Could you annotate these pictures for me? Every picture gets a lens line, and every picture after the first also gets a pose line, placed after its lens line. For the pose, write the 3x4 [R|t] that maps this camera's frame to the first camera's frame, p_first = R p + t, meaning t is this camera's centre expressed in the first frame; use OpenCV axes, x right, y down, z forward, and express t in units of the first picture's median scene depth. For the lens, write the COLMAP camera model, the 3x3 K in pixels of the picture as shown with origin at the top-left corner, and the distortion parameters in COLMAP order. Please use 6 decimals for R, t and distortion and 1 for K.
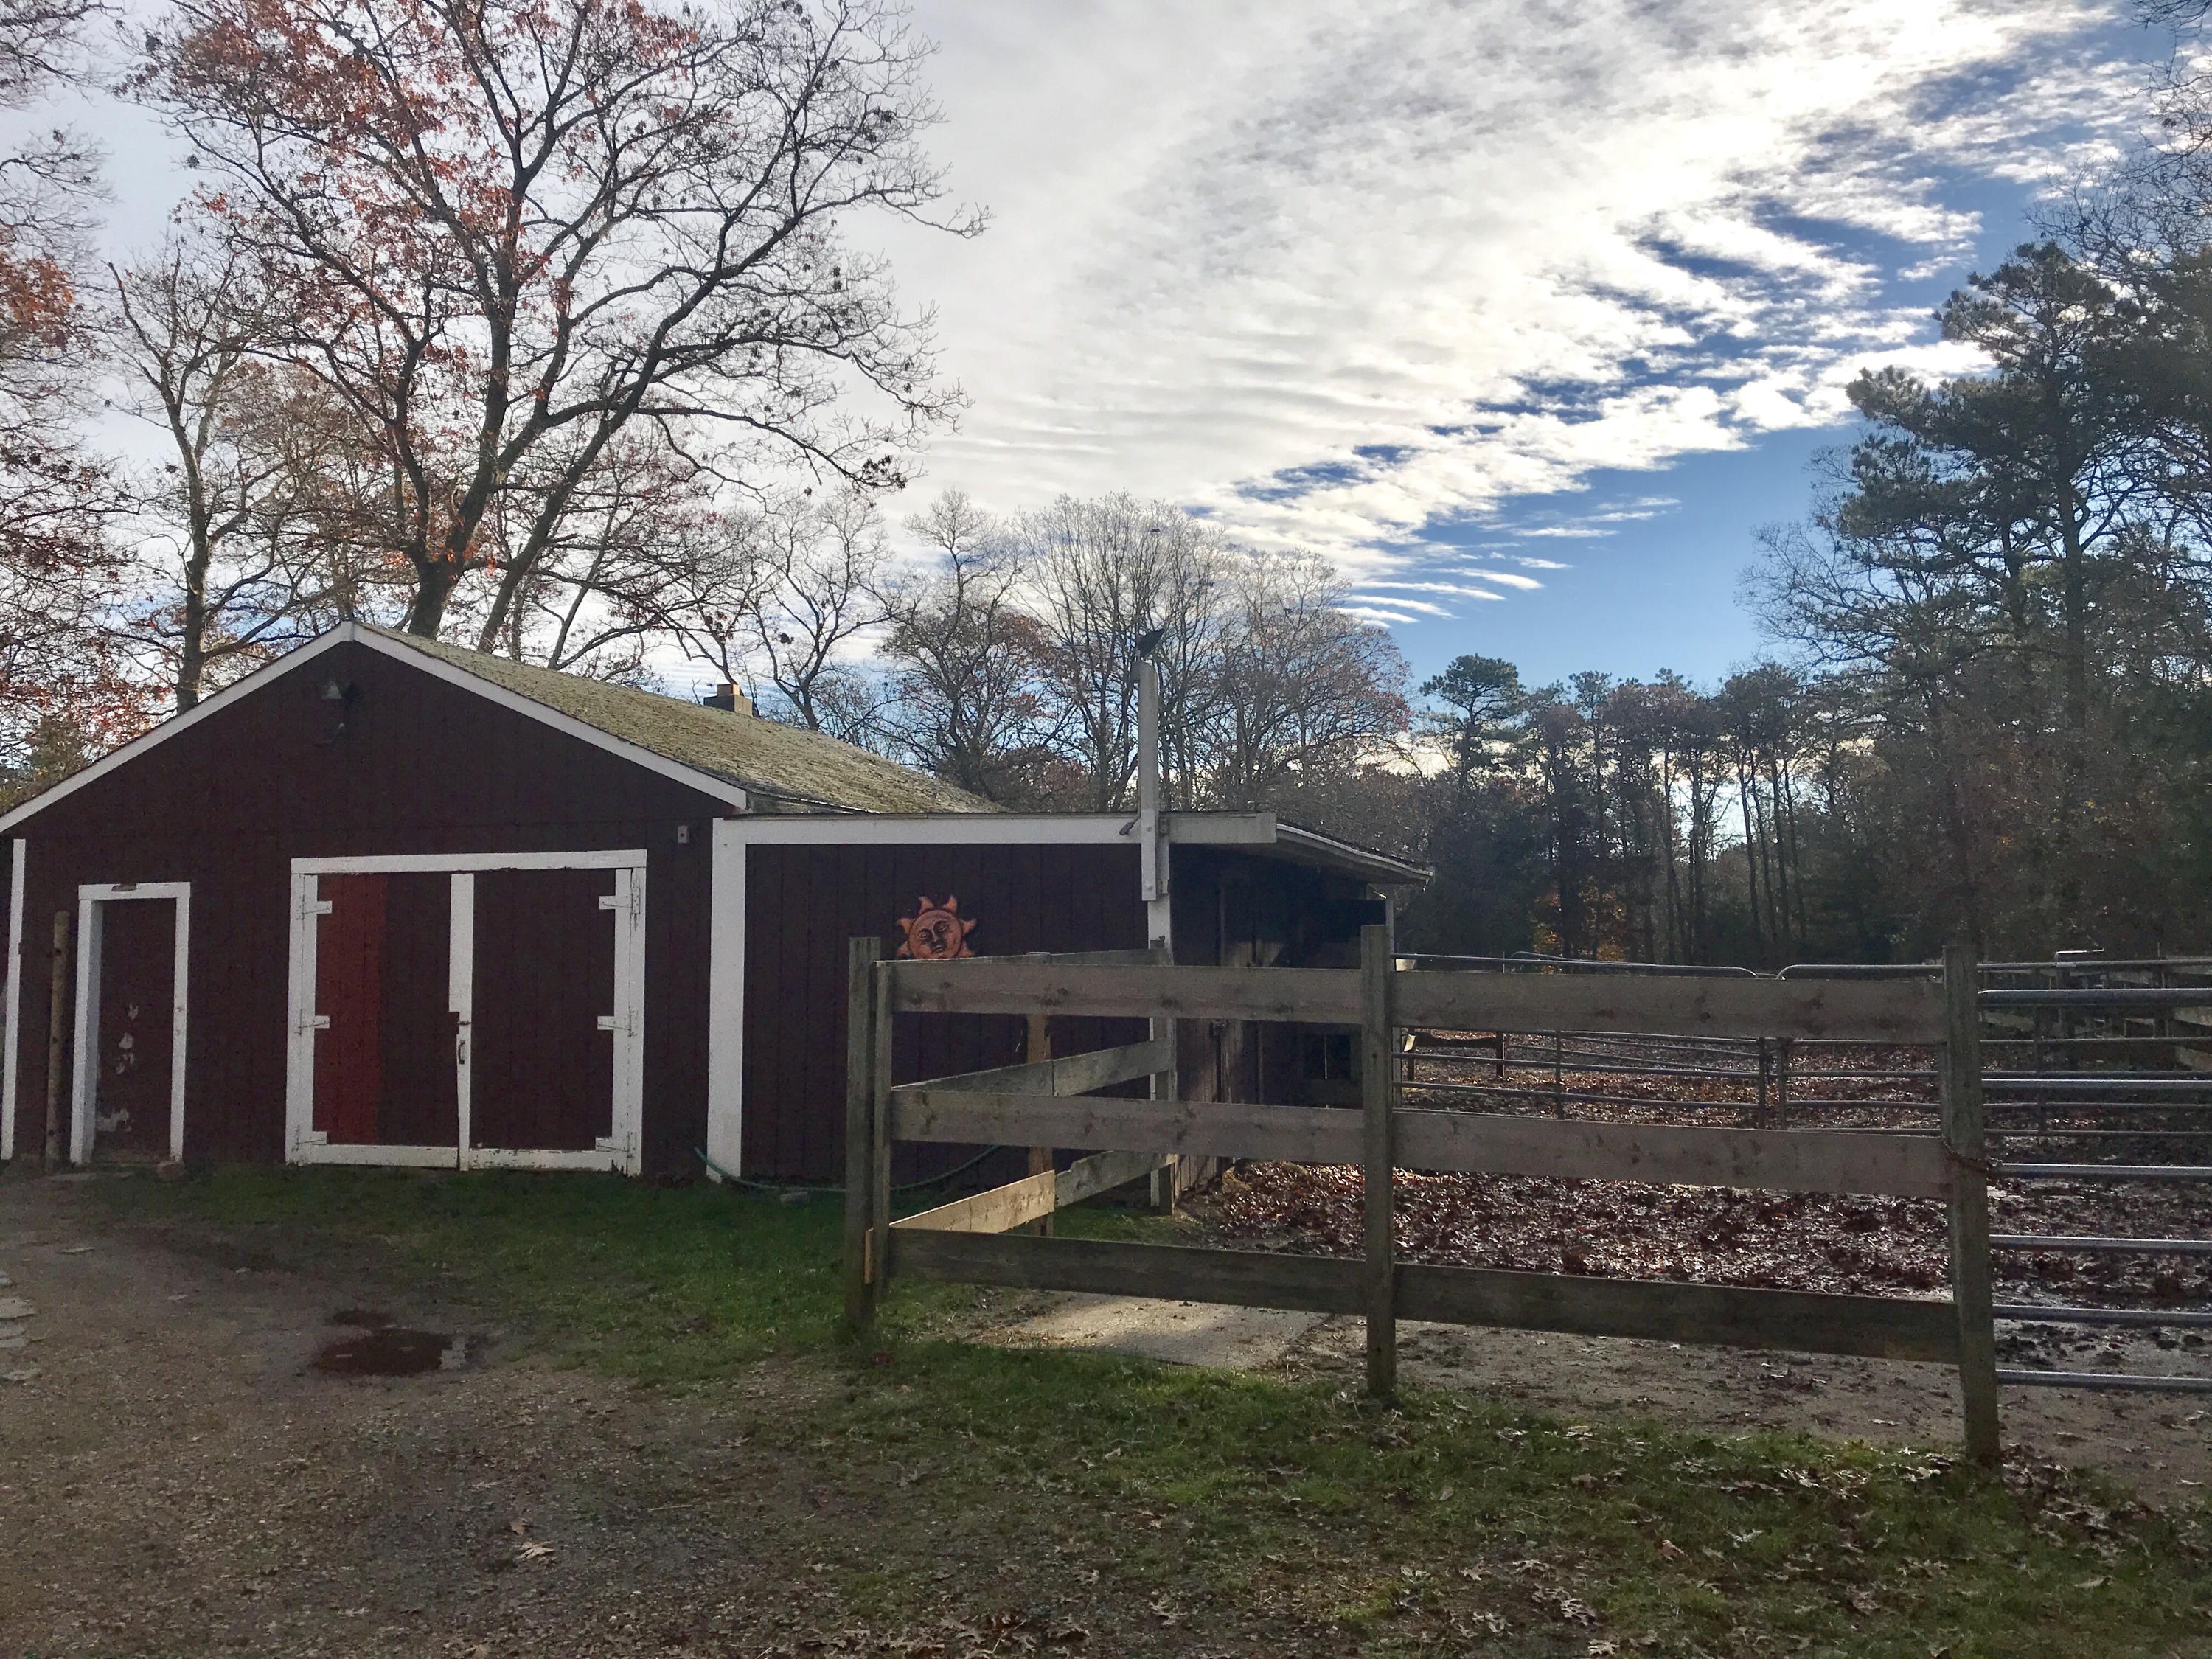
lens RADIAL K [[1752.0, 0, 1106.0], [0, 1752.0, 829.5], [0, 0, 1]] dist [-0.000681, -0.000262]
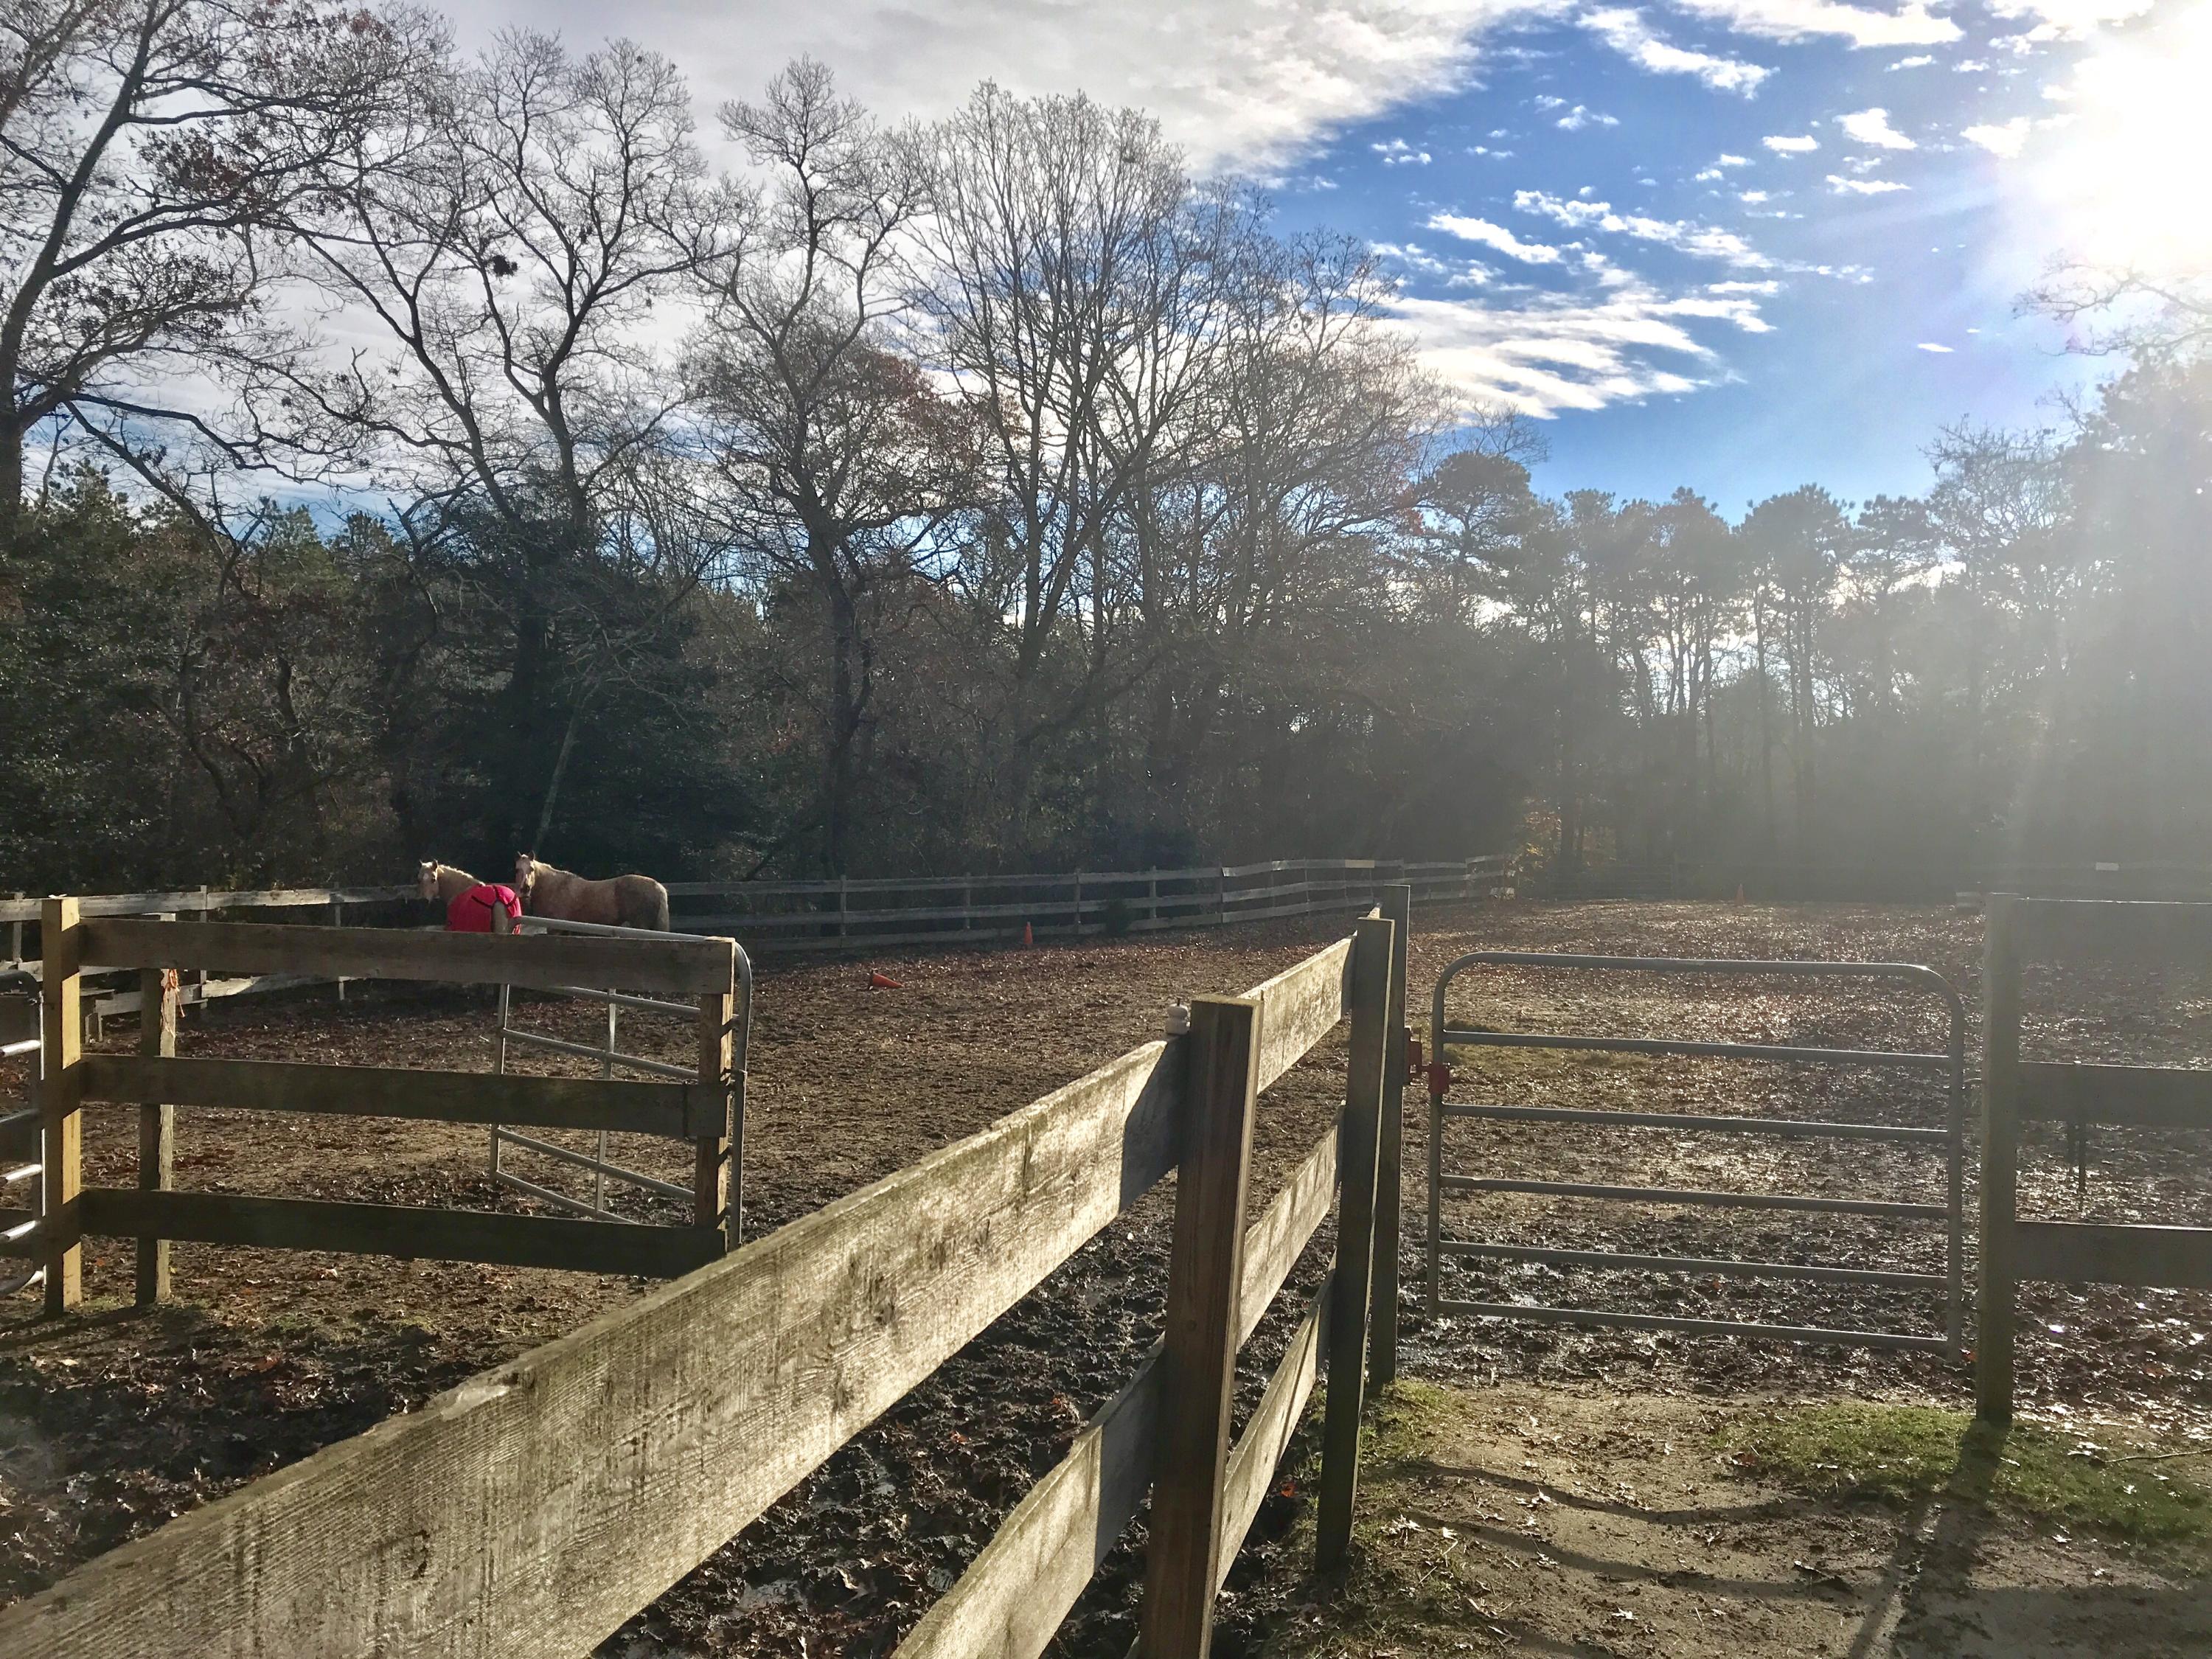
lens RADIAL K [[1752.0, 0, 1106.0], [0, 1752.0, 829.5], [0, 0, 1]] dist [-0.000681, -0.000262]
pose [[0.995270, 0.022761, 0.094445, -0.033905], [-0.029919, 0.996728, 0.075083, 0.022043], [-0.092427, -0.077554, 0.992695, 0.359366]]
